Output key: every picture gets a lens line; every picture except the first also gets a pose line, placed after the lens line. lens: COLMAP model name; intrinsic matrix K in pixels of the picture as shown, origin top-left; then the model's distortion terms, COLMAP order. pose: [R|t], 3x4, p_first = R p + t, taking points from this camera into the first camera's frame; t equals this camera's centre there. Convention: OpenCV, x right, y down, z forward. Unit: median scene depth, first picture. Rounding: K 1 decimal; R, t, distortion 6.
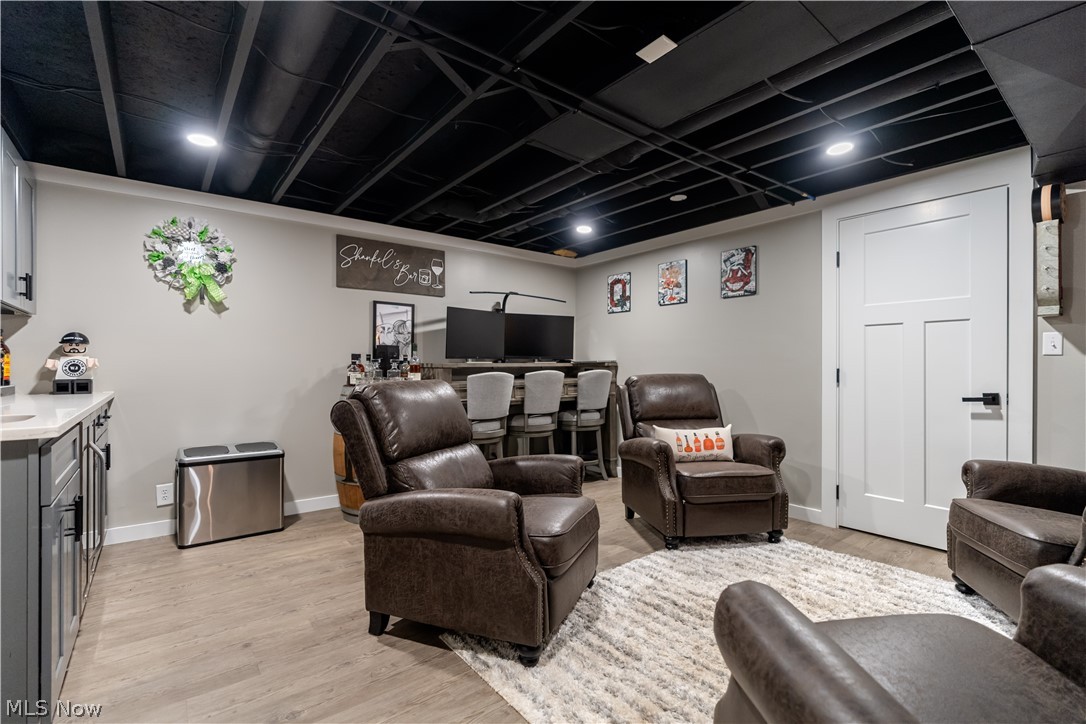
lens RADIAL K [[495.3, 0, 541.7], [0, 495.3, 363.7], [0, 0, 1]] dist [-0.000446, 0.000226]
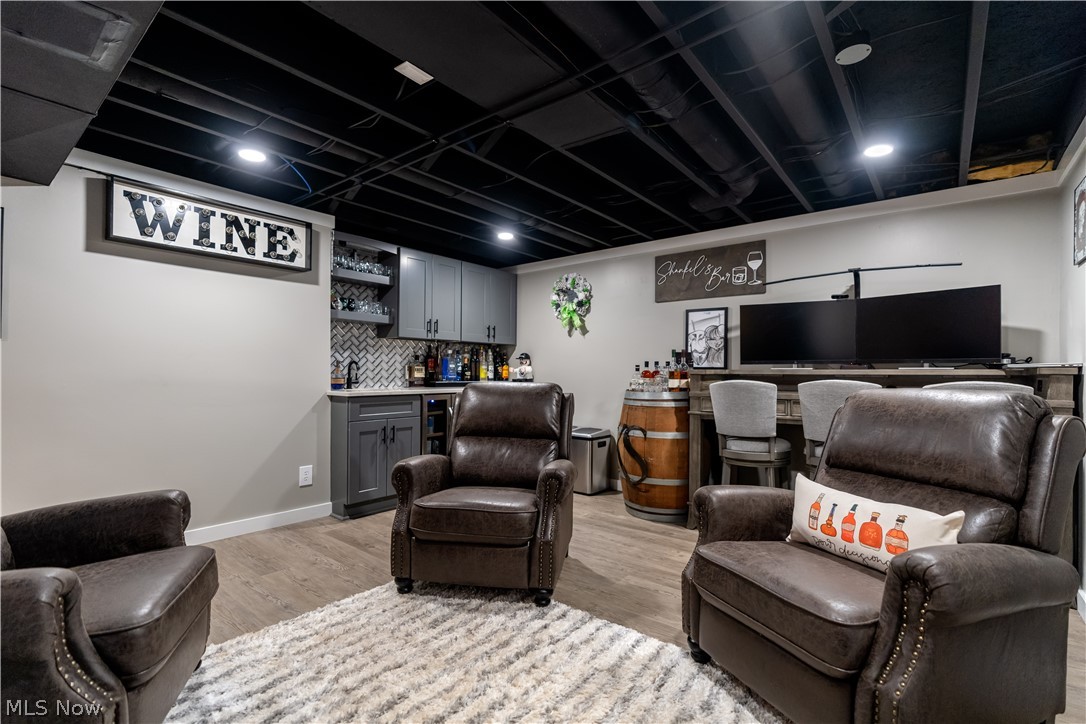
lens RADIAL K [[495.3, 0, 541.7], [0, 495.3, 363.7], [0, 0, 1]] dist [-0.000446, 0.000226]
pose [[0.225303, -0.014464, -0.974181, 0.603338], [-0.003575, 0.999871, -0.015672, 0.003414], [0.974282, 0.007014, 0.225223, 0.469252]]
